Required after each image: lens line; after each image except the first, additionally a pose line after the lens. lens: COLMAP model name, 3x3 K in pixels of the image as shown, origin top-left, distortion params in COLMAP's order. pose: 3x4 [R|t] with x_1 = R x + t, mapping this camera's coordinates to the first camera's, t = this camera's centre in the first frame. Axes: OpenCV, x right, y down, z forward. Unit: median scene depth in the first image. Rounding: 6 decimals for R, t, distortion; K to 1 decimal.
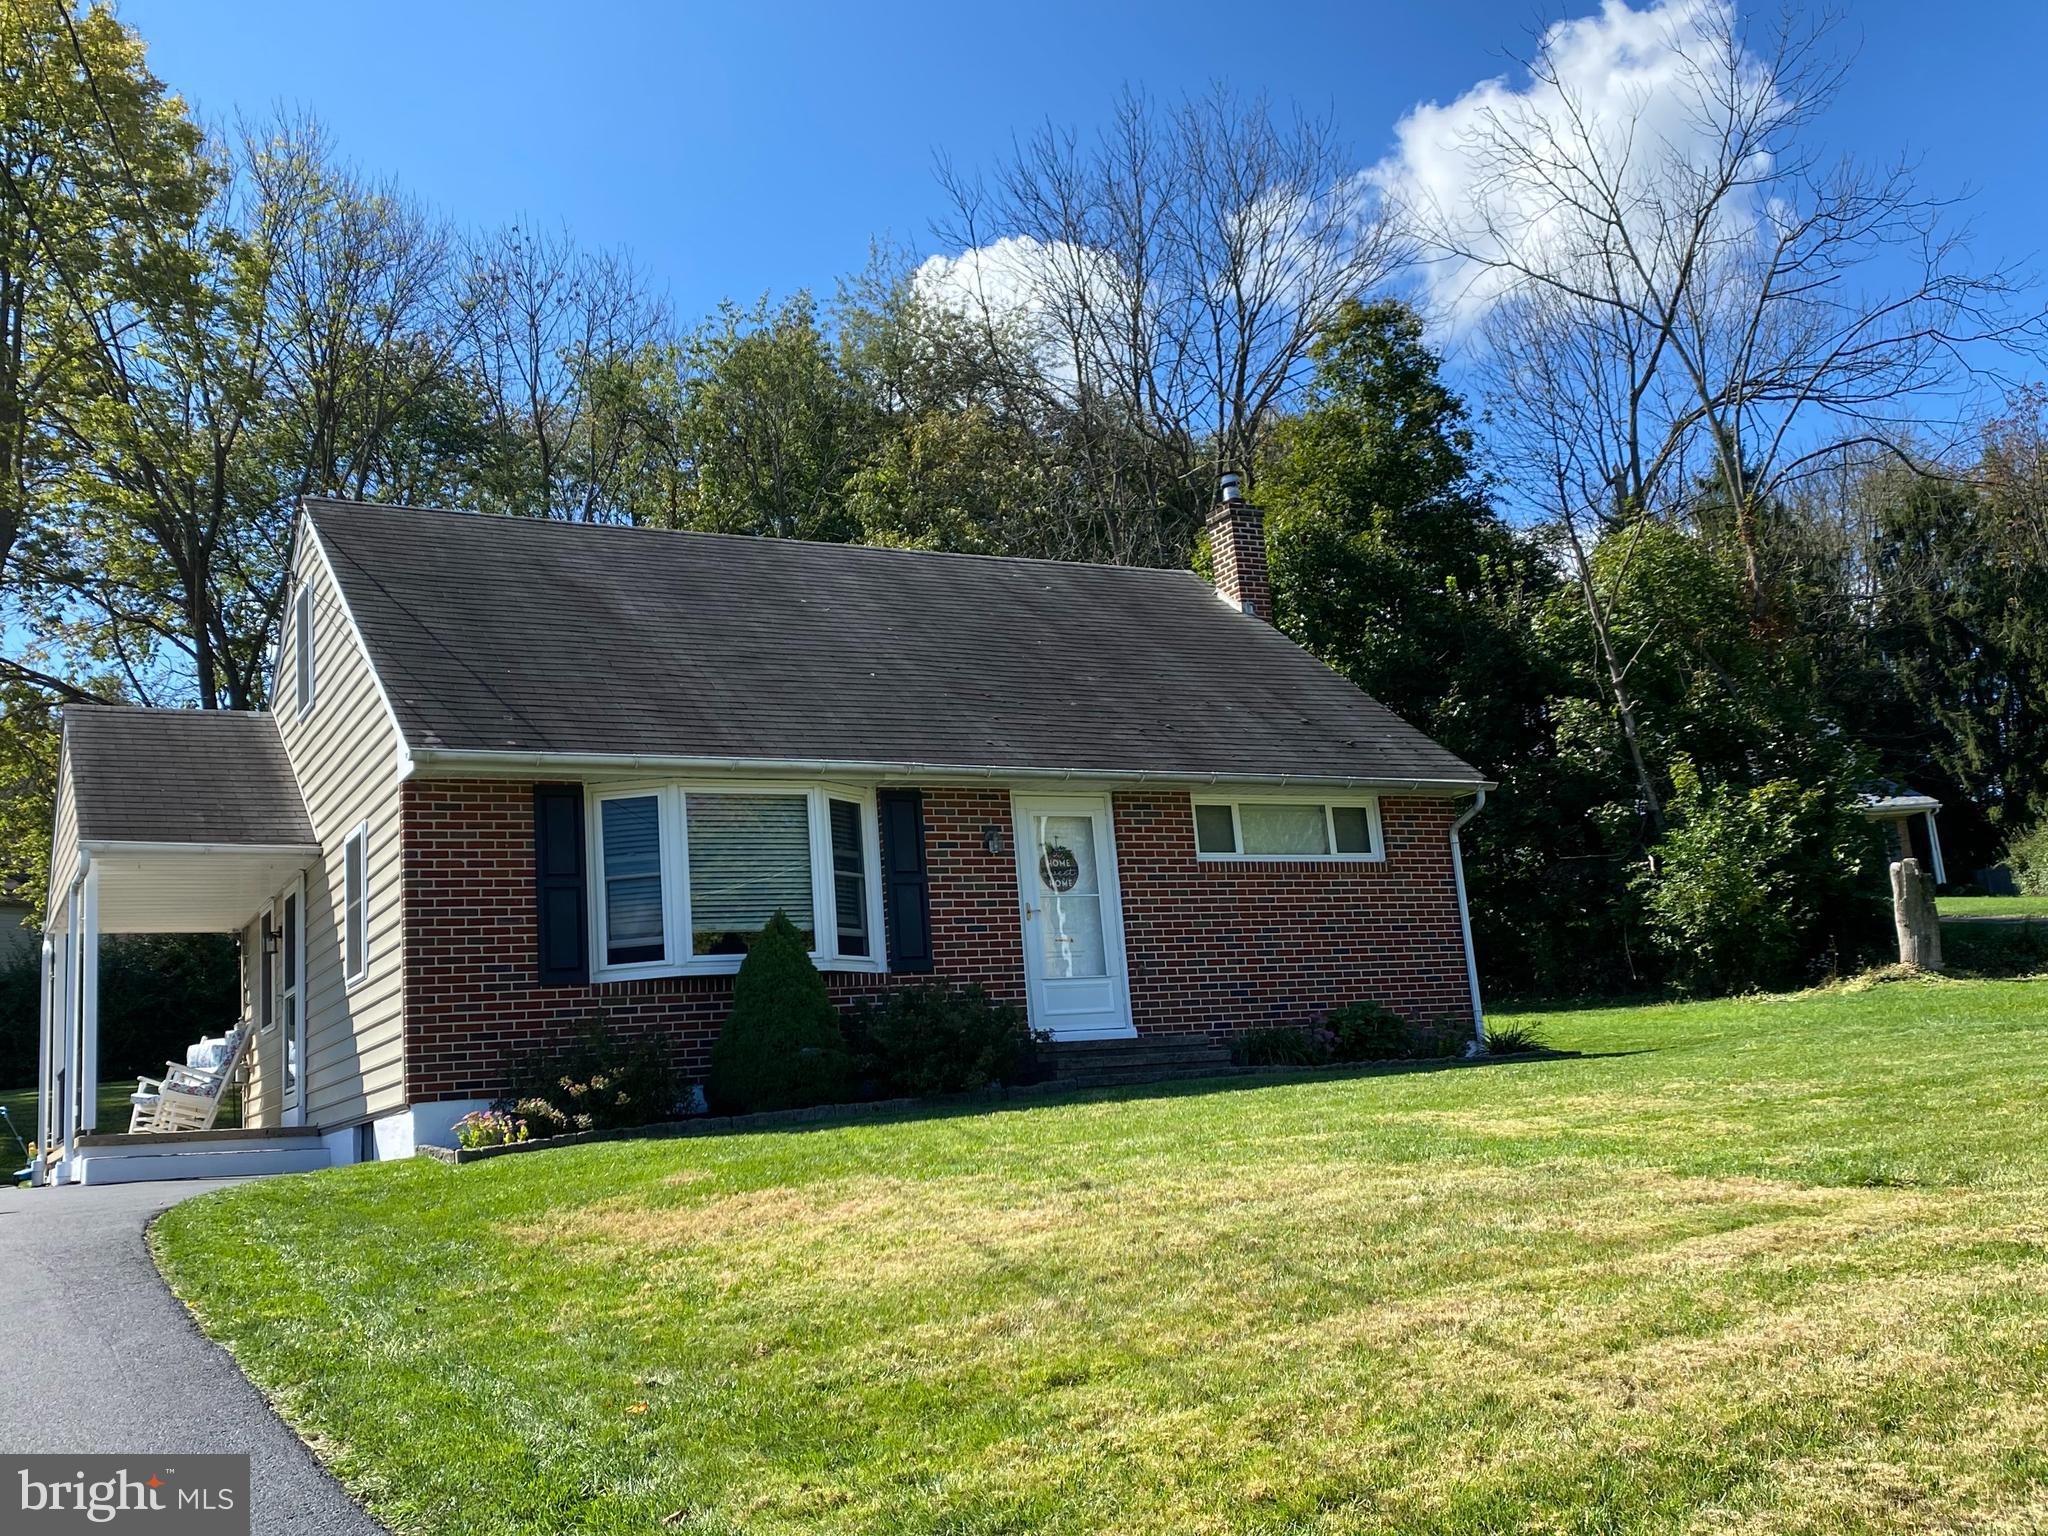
lens RADIAL K [[1936.4, 0, 1024.0], [0, 1936.4, 768.0], [0, 0, 1]] dist [0.125606, 0.005138]
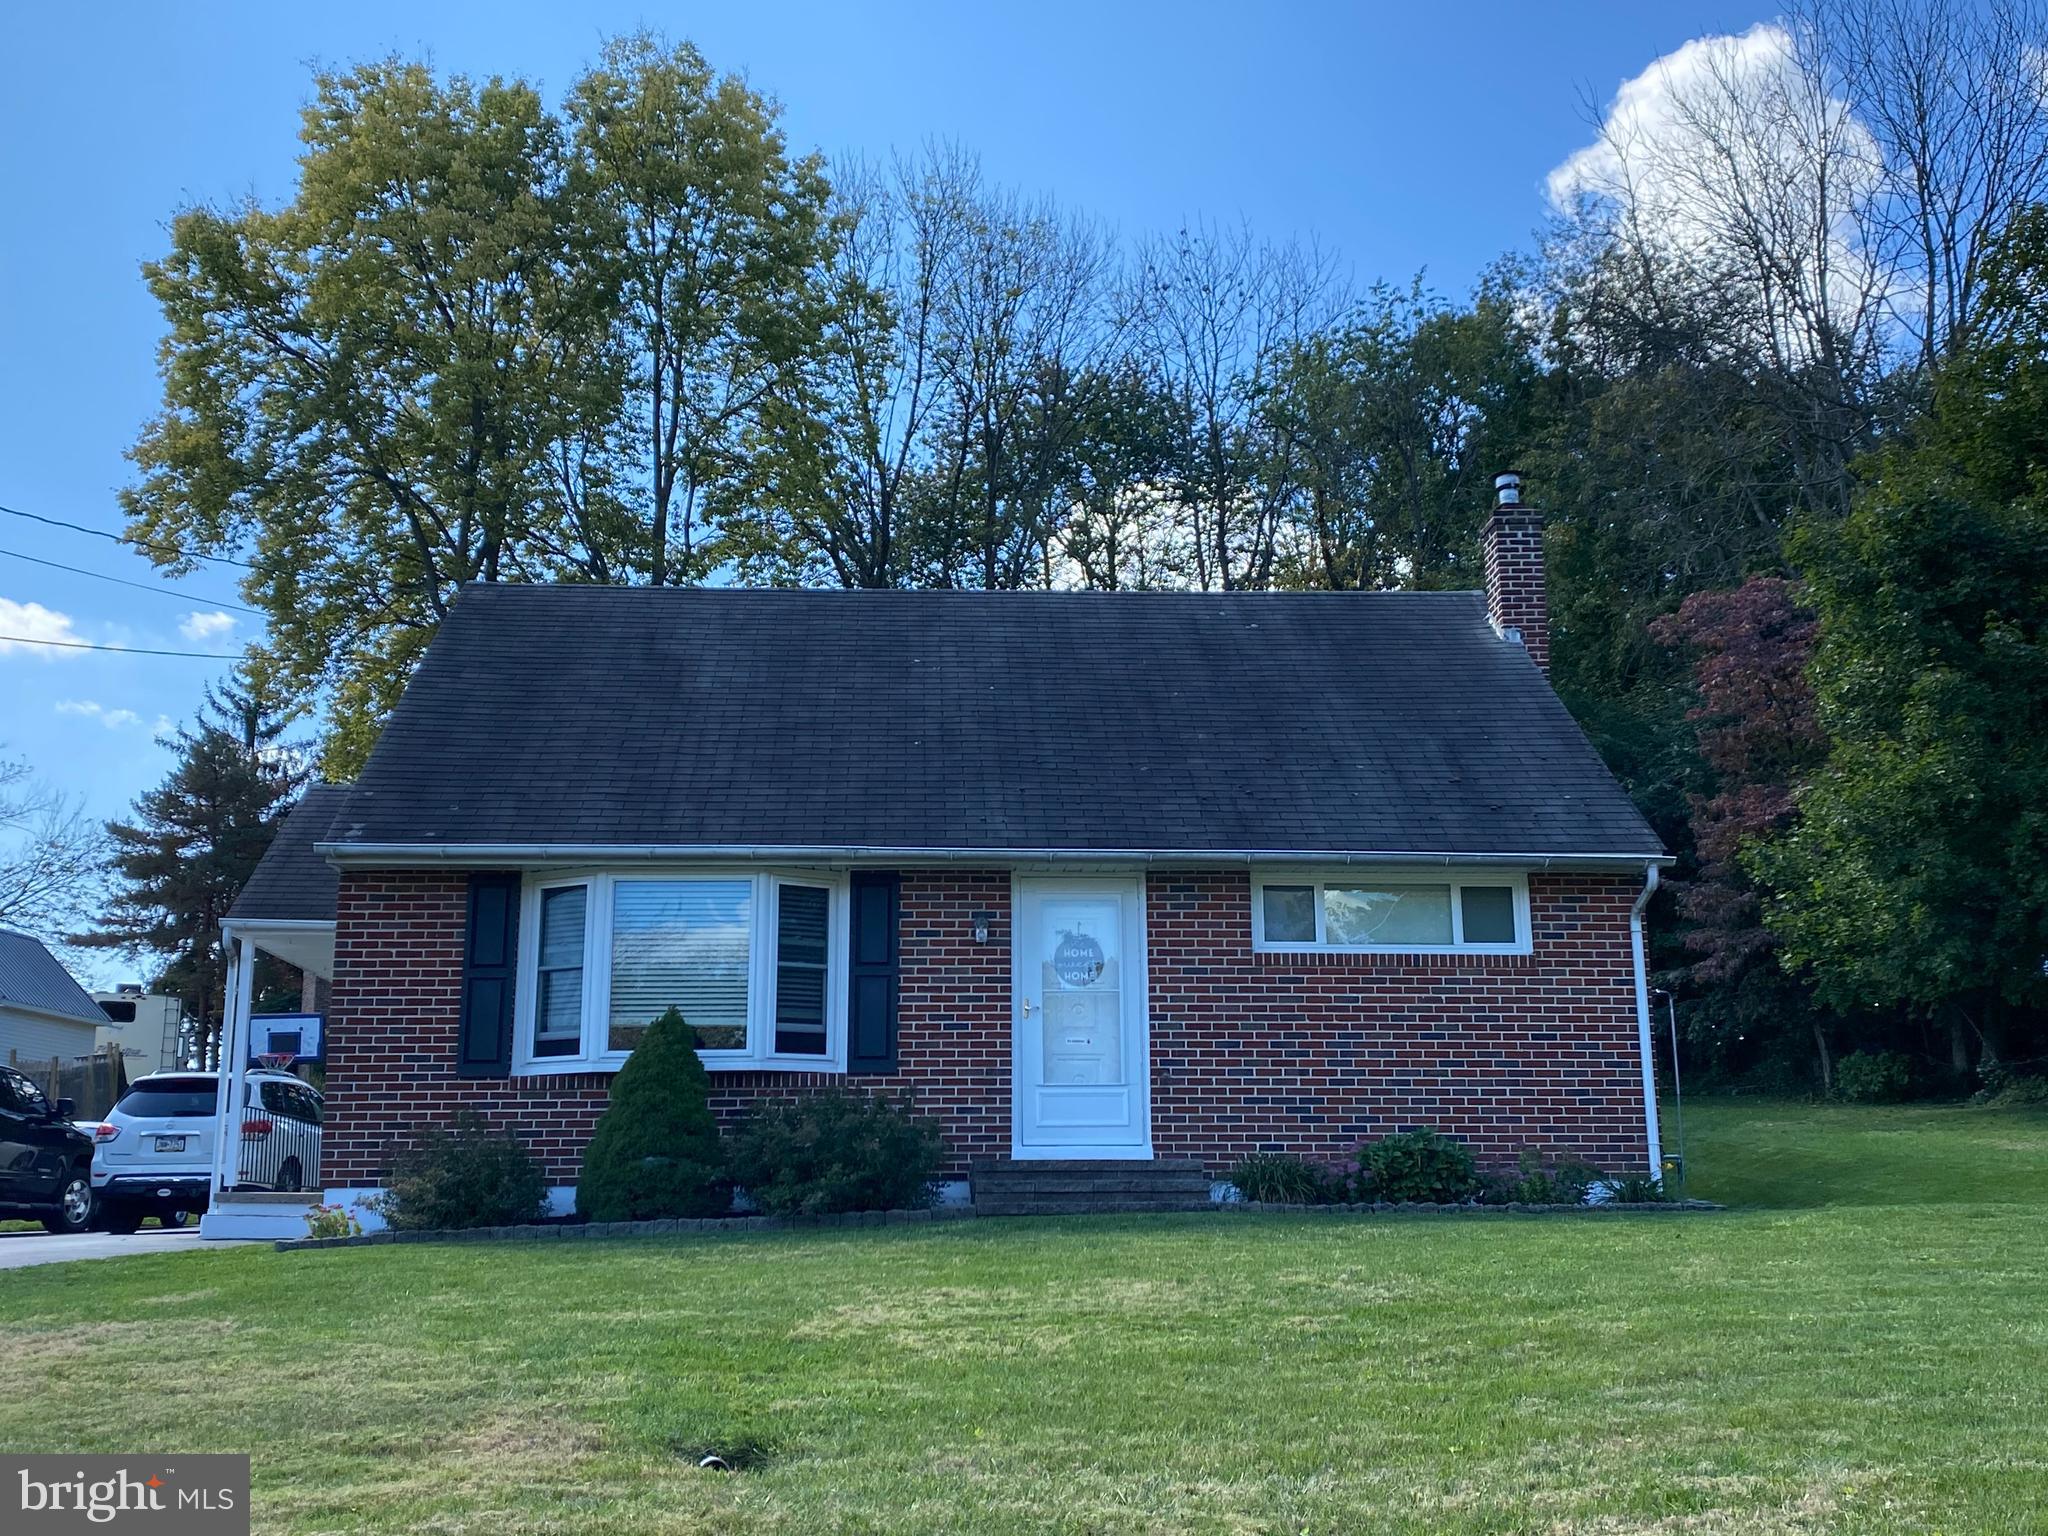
lens RADIAL K [[2144.6, 0, 1024.0], [0, 2144.6, 768.0], [0, 0, 1]] dist [0.176738, -0.517326]
pose [[0.905590, -0.018479, -0.423751, 0.436222], [0.016012, 0.999828, -0.009381, -0.028289], [0.423852, 0.001710, 0.905730, 0.104717]]
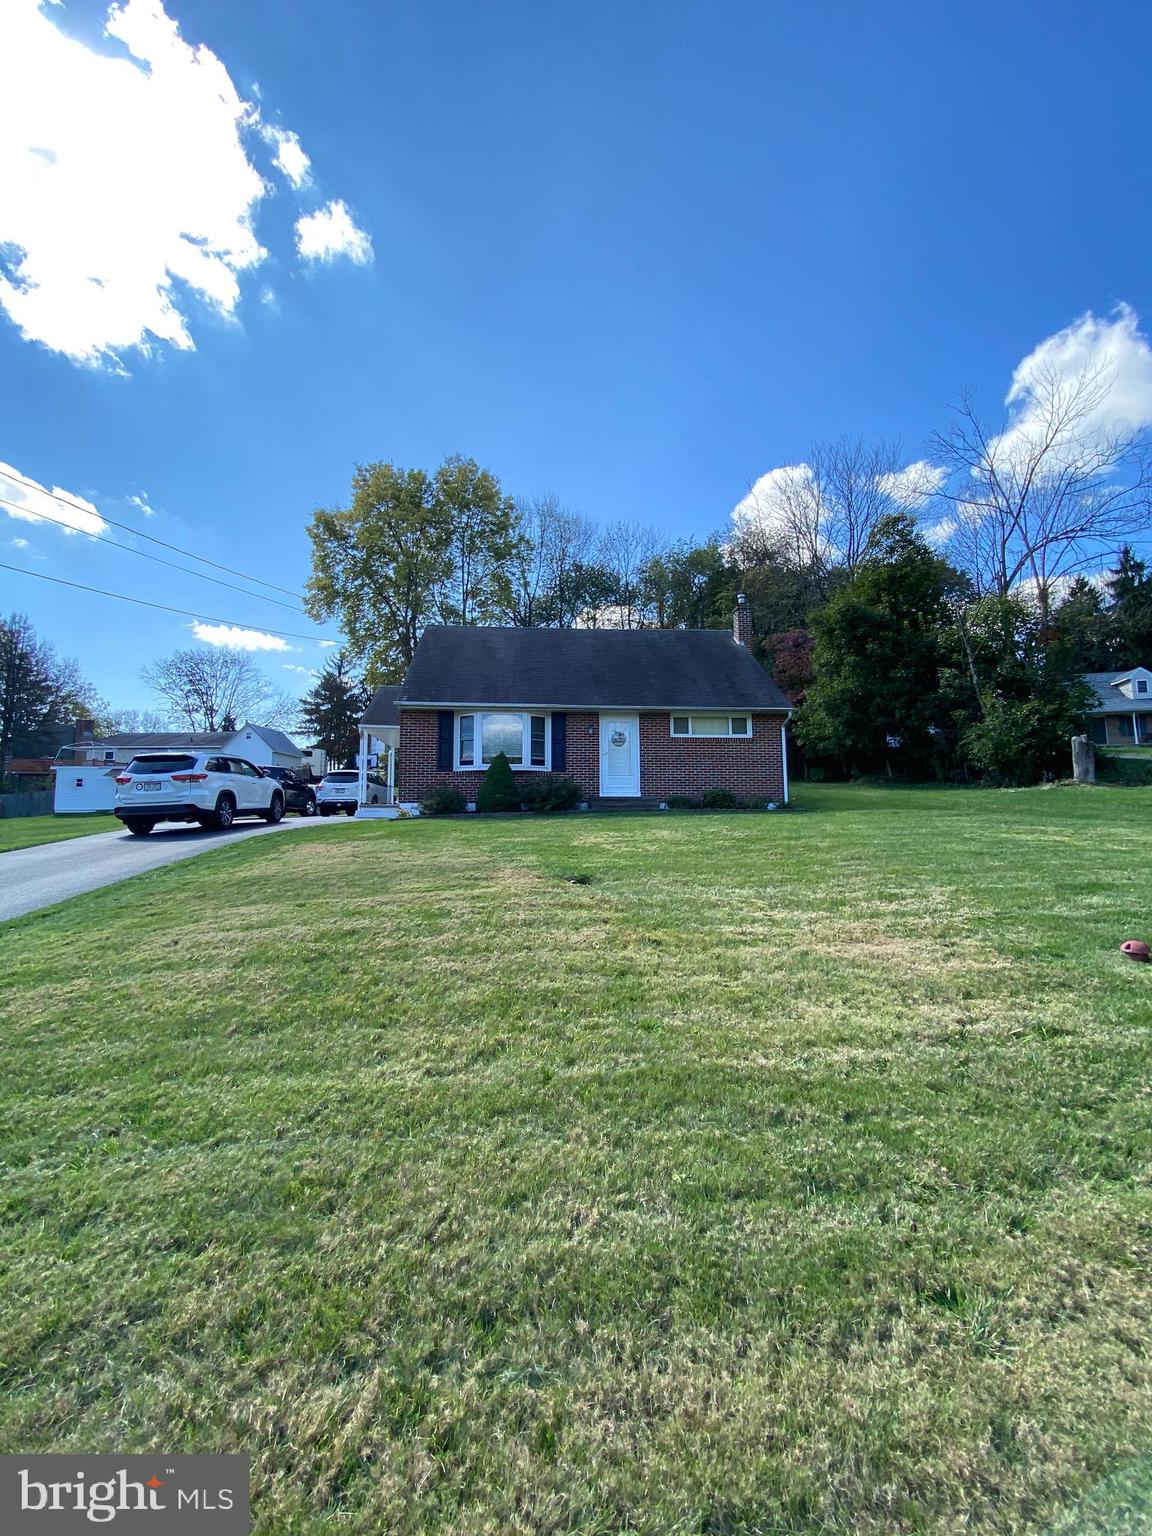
lens RADIAL K [[619.1, 0, 576.0], [0, 619.1, 768.0], [0, 0, 1]] dist [0.038858, -0.025637]
pose [[0.915866, 0.041896, -0.399293, 0.359642], [0.007560, 0.992564, 0.121486, -0.020827], [0.401414, -0.114283, 0.908739, 0.105616]]
